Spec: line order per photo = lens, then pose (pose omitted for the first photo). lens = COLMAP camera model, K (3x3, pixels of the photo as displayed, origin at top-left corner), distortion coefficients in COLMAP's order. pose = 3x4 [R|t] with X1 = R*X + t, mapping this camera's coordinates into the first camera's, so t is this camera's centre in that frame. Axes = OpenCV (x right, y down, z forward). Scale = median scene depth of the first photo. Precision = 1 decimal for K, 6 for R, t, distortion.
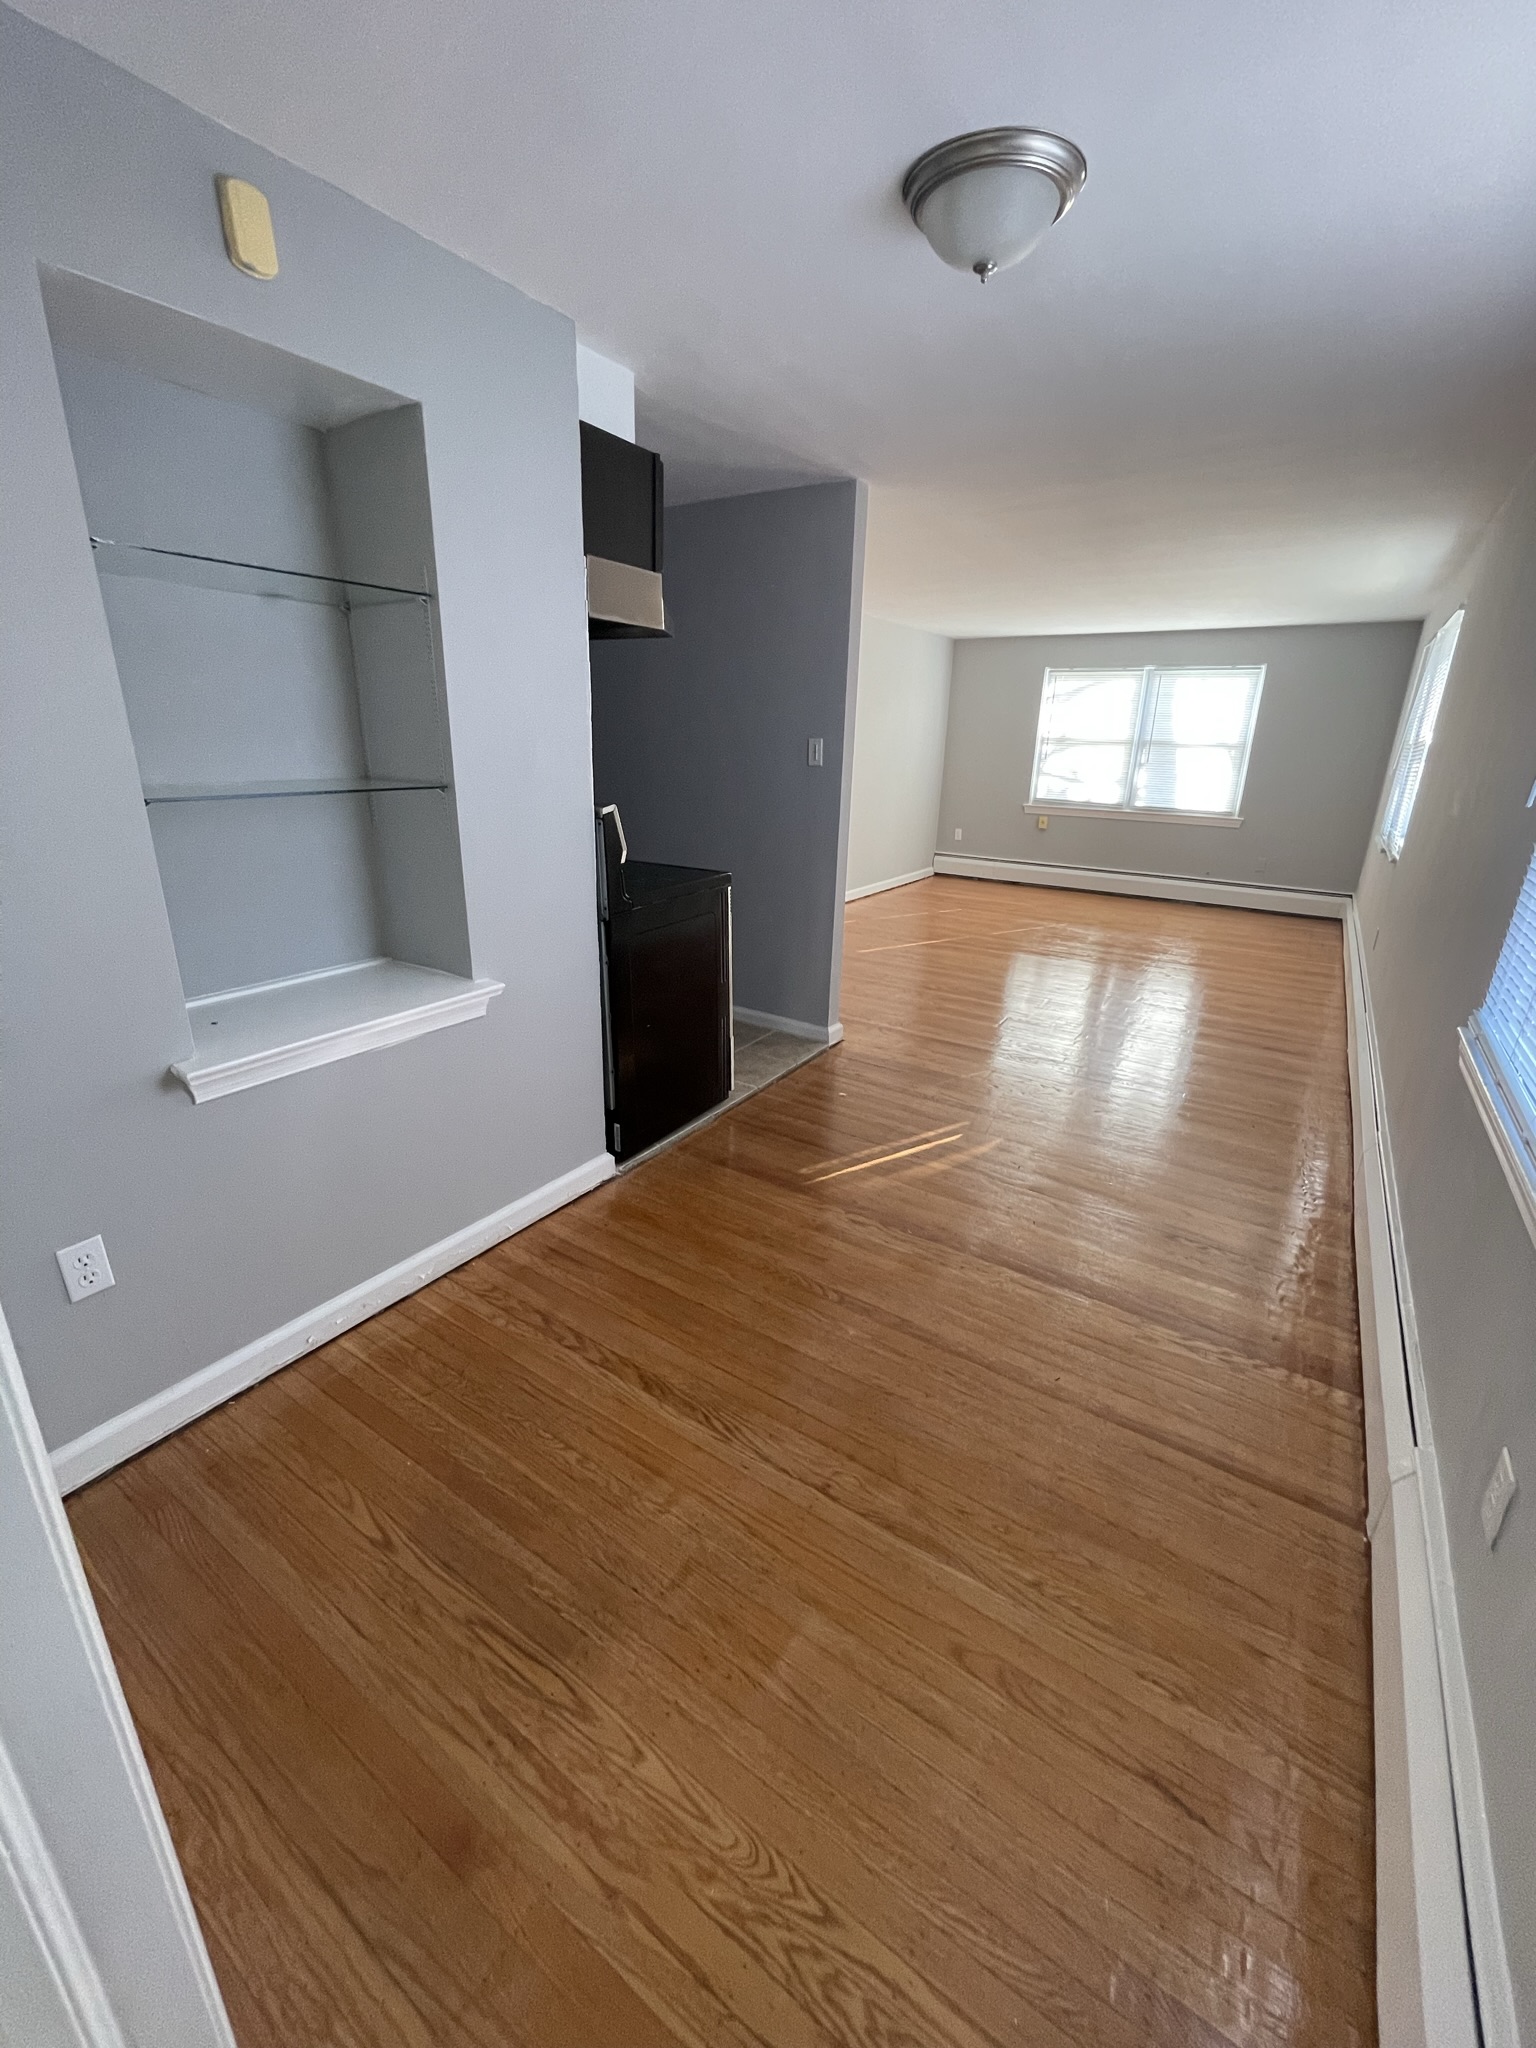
lens RADIAL K [[831.4, 0, 763.1], [0, 831.4, 1017.2], [0, 0, 1]] dist [-0.002101, -0.000854]
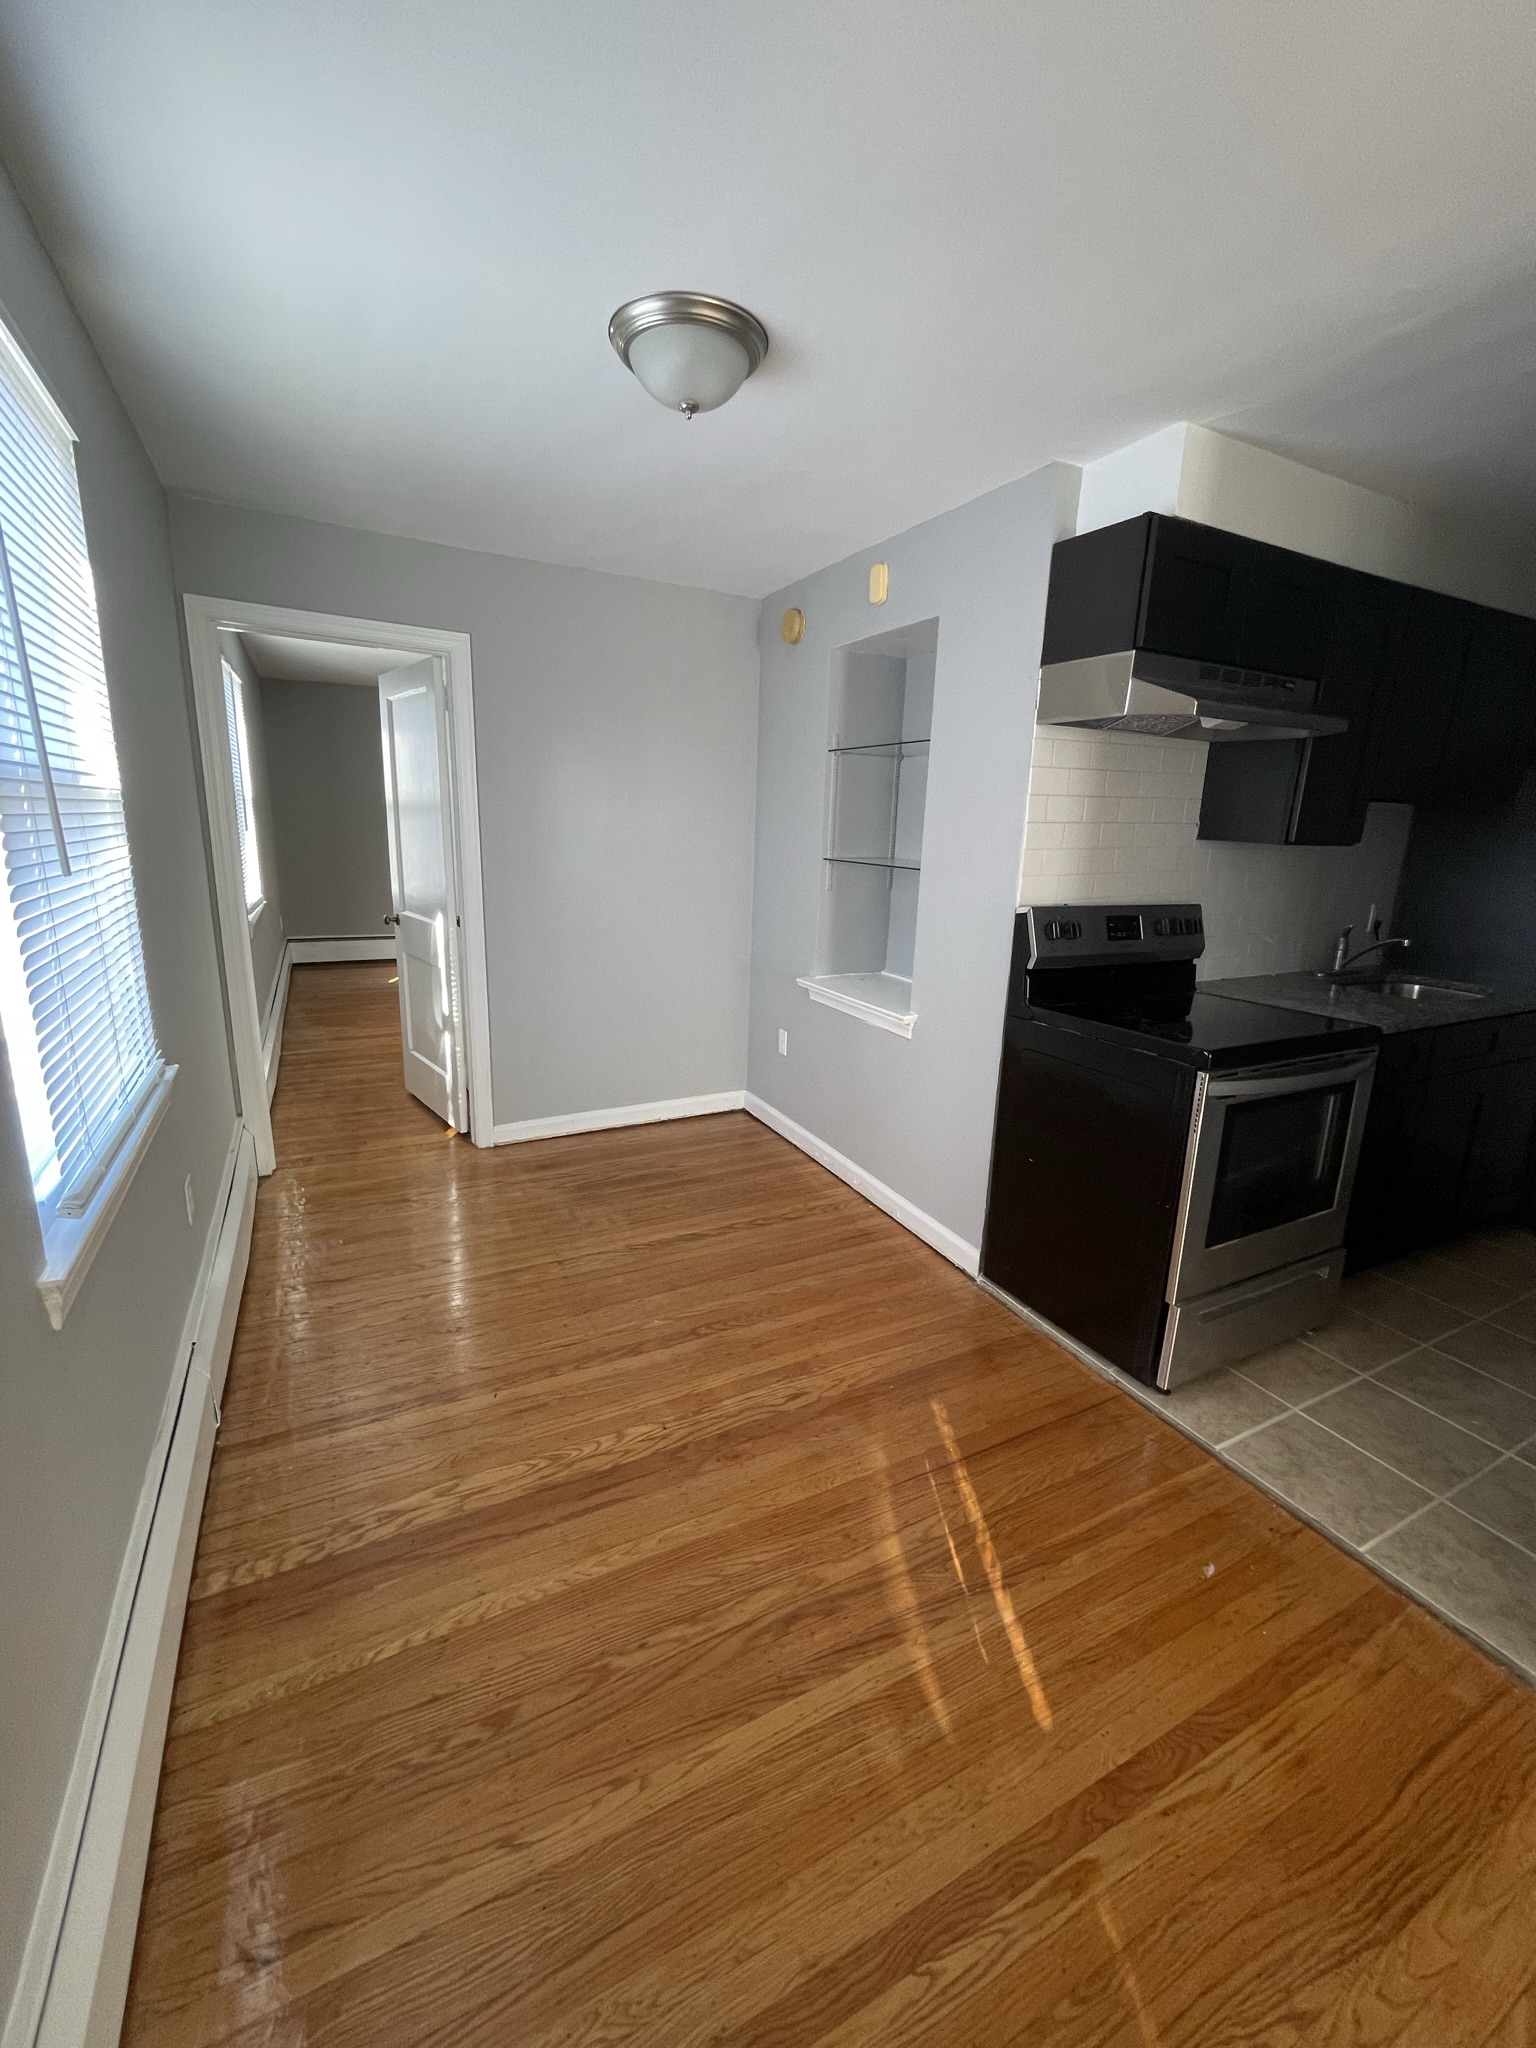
lens RADIAL K [[831.4, 0, 764.0], [0, 831.4, 1013.2], [0, 0, 1]] dist [-0.002101, -0.000854]
pose [[-0.491215, 0.159765, -0.856261, 1.053158], [-0.320992, 0.880647, 0.348460, -0.495214], [0.809736, 0.446022, -0.381304, 1.515187]]
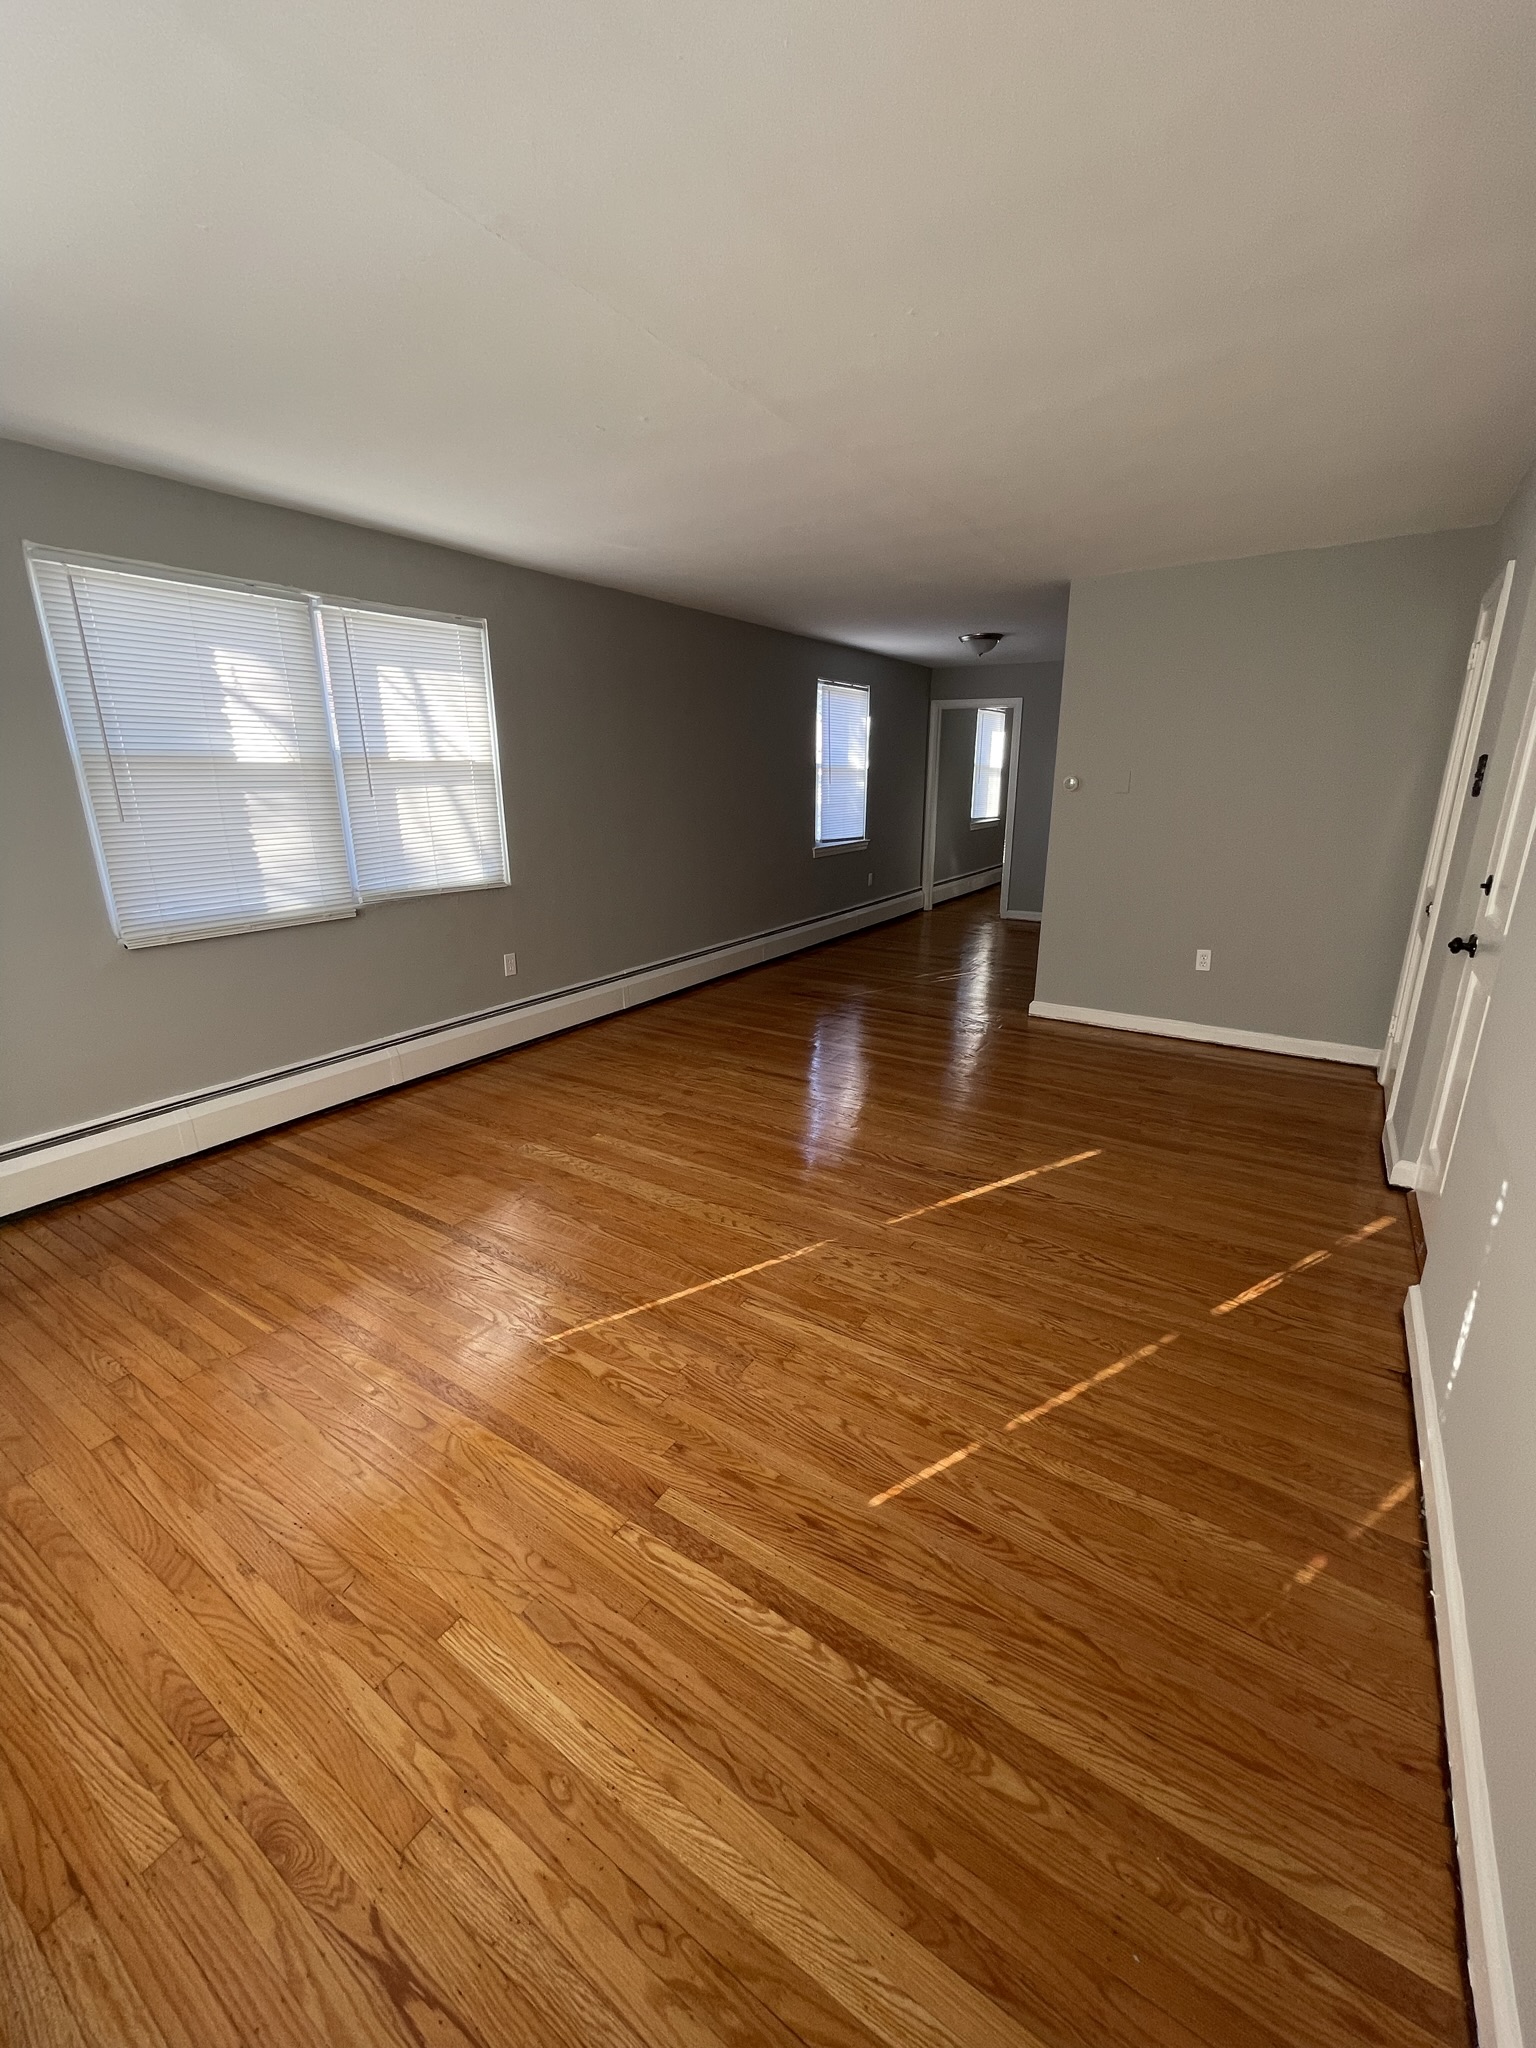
lens RADIAL K [[831.4, 0, 775.9], [0, 831.4, 1017.0], [0, 0, 1]] dist [-0.002101, -0.000854]
pose [[-0.999732, -0.023138, 0.000147, 0.997021], [-0.018888, 0.819747, 0.572415, -1.419397], [-0.013365, 0.572259, -0.819964, 4.318948]]
